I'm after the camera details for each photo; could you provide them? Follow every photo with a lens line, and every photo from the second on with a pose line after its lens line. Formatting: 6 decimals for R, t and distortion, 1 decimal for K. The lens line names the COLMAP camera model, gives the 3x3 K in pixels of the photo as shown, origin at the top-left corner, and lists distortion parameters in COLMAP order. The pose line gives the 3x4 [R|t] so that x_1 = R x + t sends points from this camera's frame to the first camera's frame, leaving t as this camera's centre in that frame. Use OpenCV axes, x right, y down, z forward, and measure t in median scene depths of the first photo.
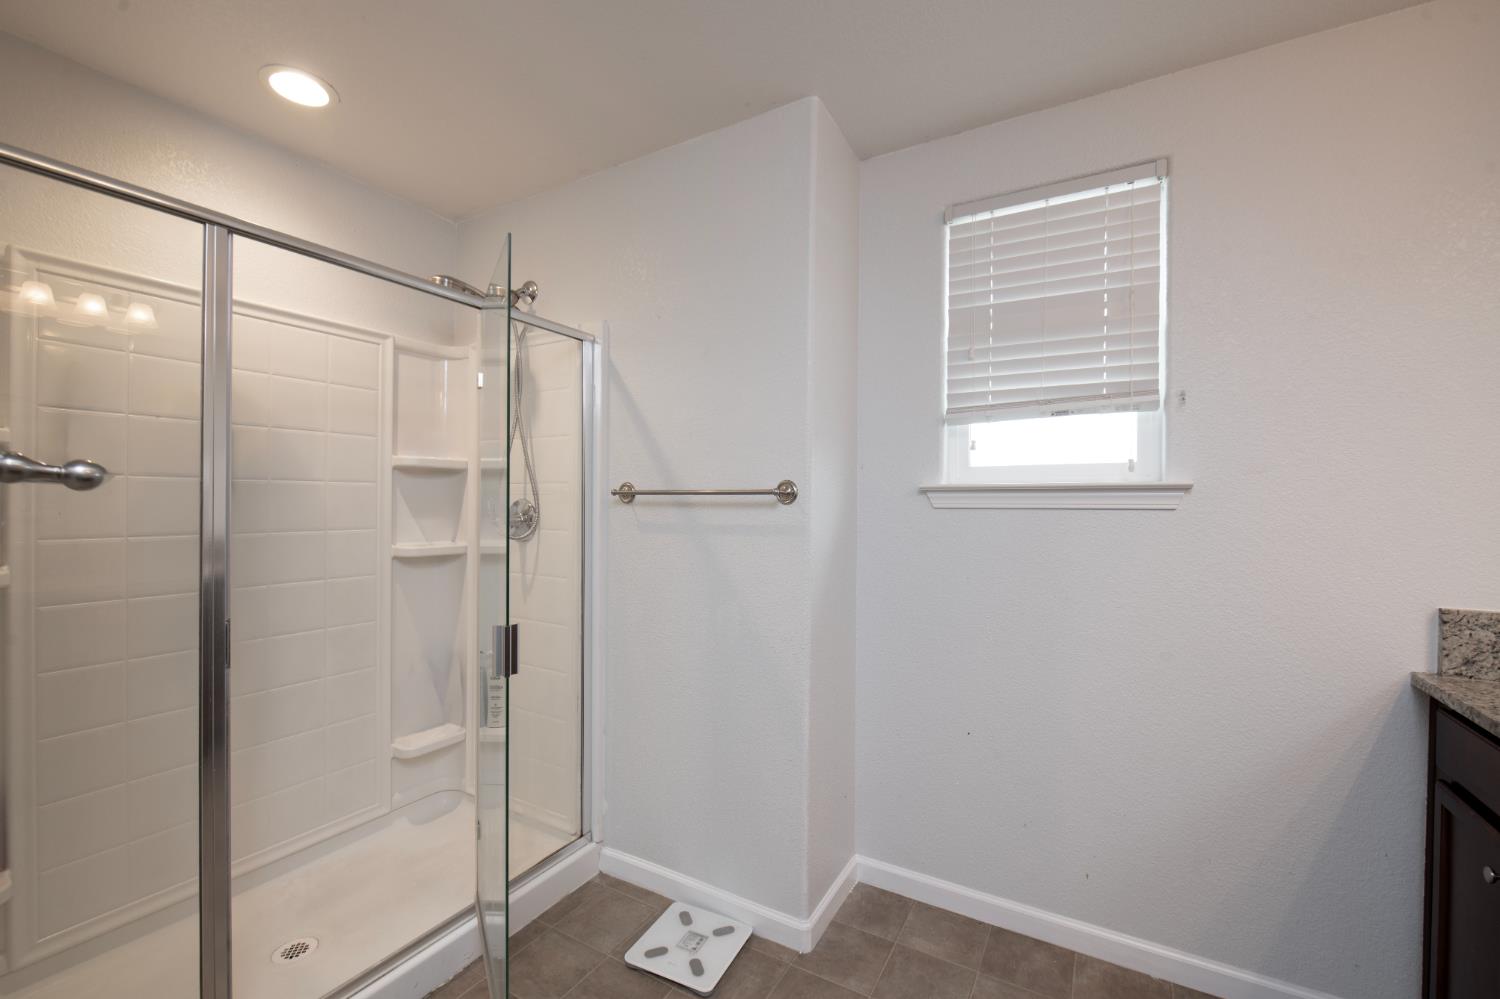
lens RADIAL K [[622.2, 0, 747.6], [0, 622.2, 504.9], [0, 0, 1]] dist [-0.012287, -0.000122]
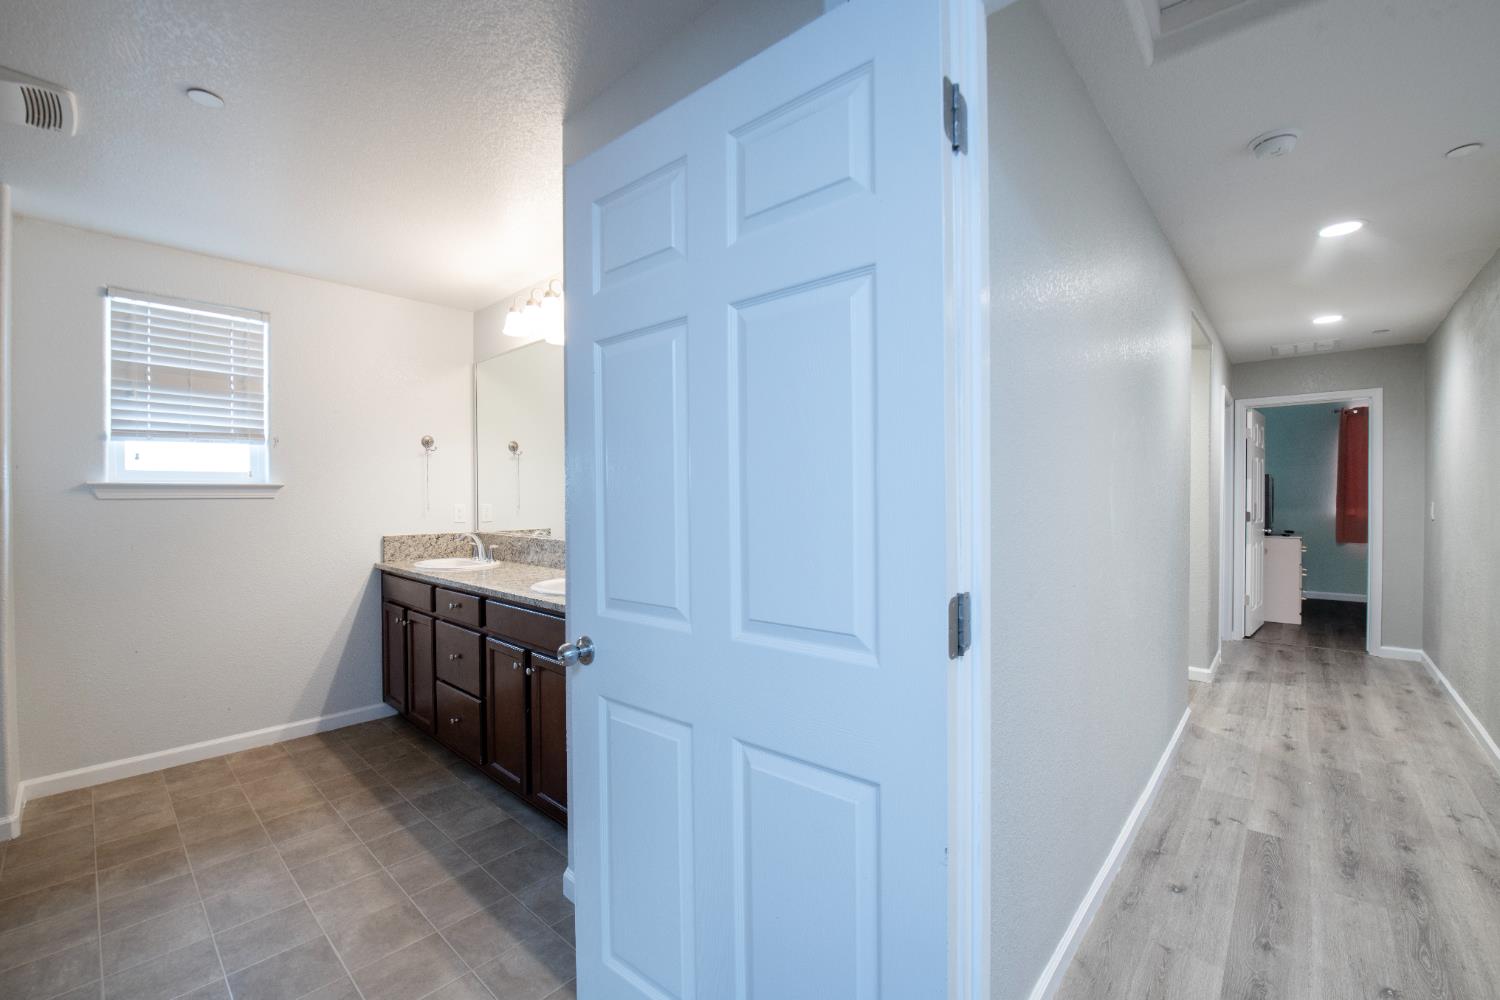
lens RADIAL K [[624.9, 0, 765.8], [0, 624.9, 501.9], [0, 0, 1]] dist [-0.017622, -0.000524]
pose [[0.187015, -0.015527, 0.982234, -0.858676], [0.006806, 0.999872, 0.014510, 0.002025], [-0.982334, 0.003972, 0.187096, -0.813902]]
